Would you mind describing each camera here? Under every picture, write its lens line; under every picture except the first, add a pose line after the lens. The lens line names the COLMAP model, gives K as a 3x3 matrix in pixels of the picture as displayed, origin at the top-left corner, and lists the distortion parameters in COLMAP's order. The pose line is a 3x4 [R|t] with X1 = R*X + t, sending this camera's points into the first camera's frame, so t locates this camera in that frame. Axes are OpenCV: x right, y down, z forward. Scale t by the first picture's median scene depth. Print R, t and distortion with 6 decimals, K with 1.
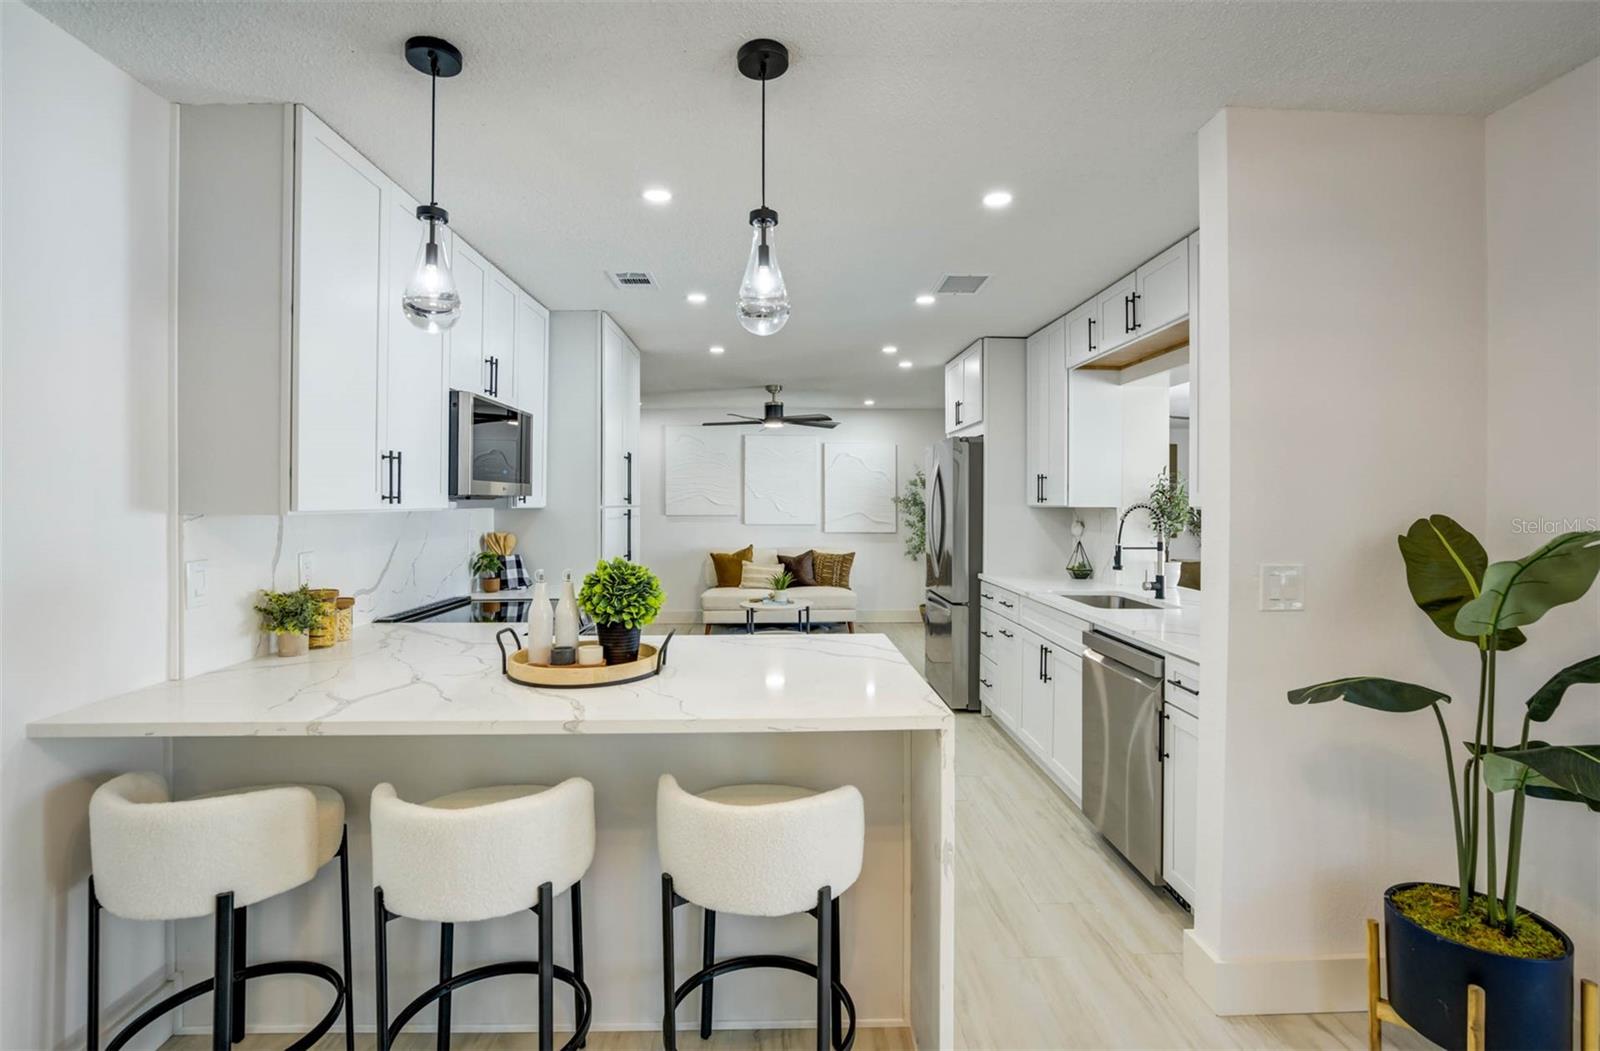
lens RADIAL K [[755.8, 0, 777.9], [0, 755.8, 503.0], [0, 0, 1]] dist [-0.003829, 0.003299]
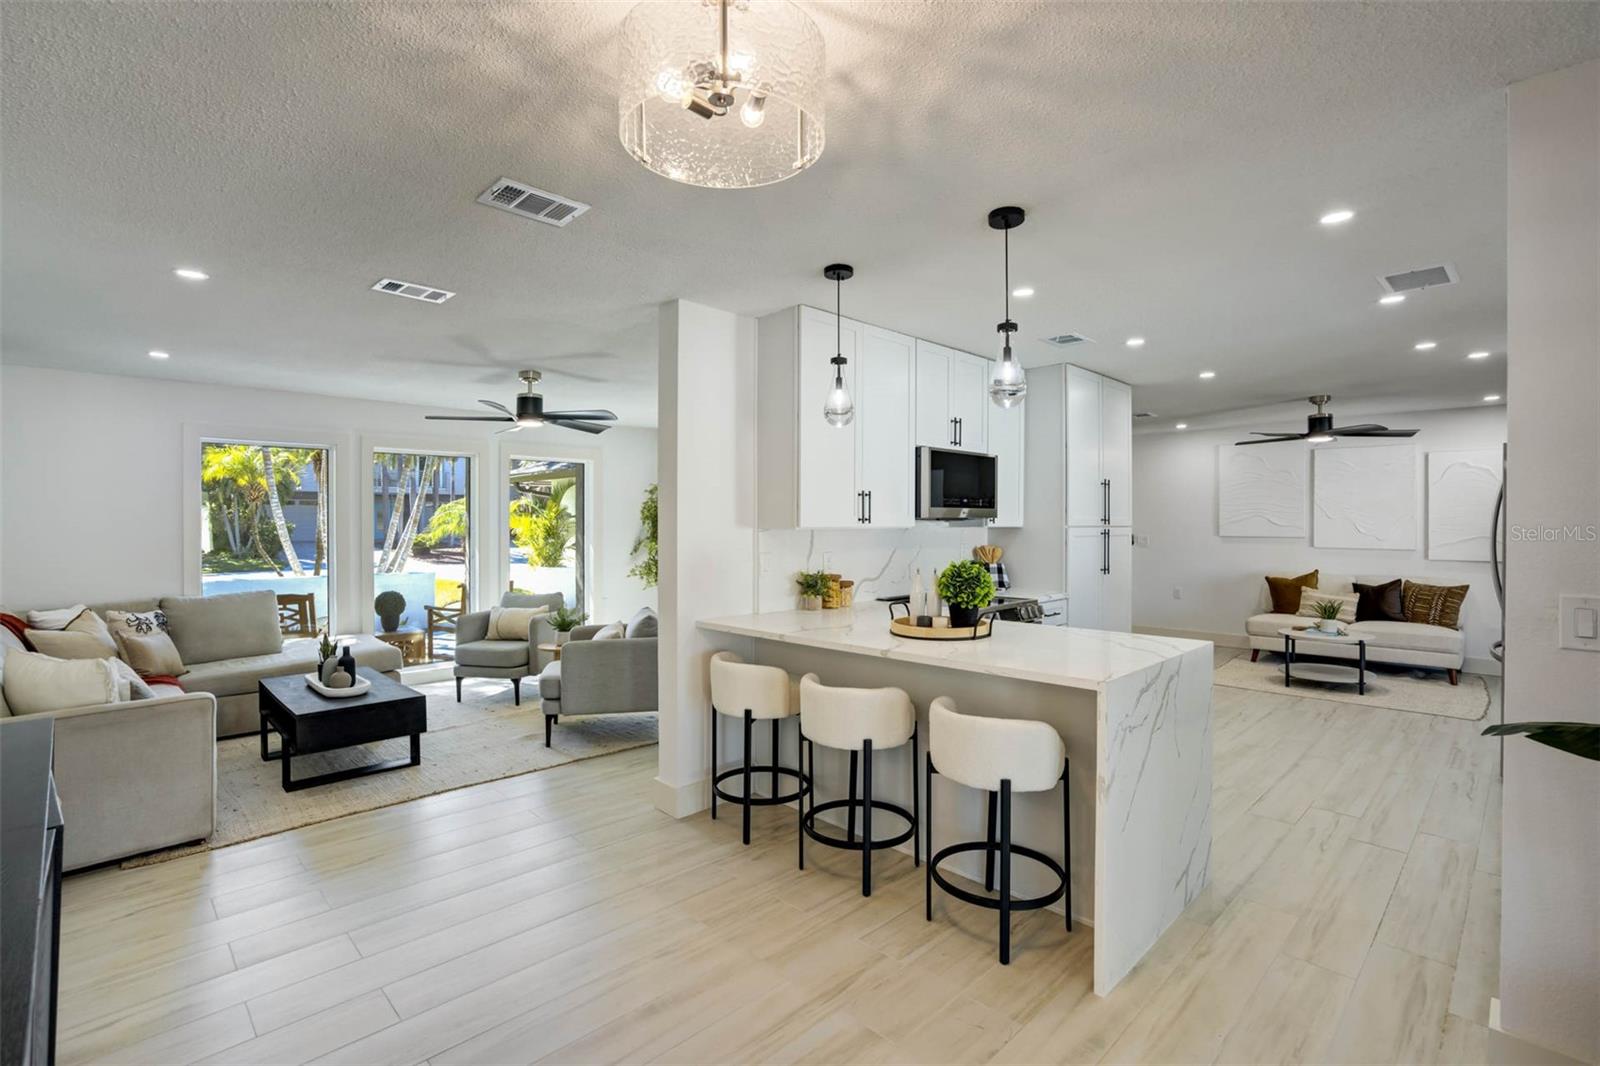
lens RADIAL K [[743.3, 0, 793.0], [0, 743.3, 532.5], [0, 0, 1]] dist [-0.025737, 0.005333]
pose [[0.689459, 0.011296, -0.724237, 0.369460], [-0.002134, 0.999906, 0.013565, -0.000670], [0.724321, -0.007807, 0.689418, -0.143594]]
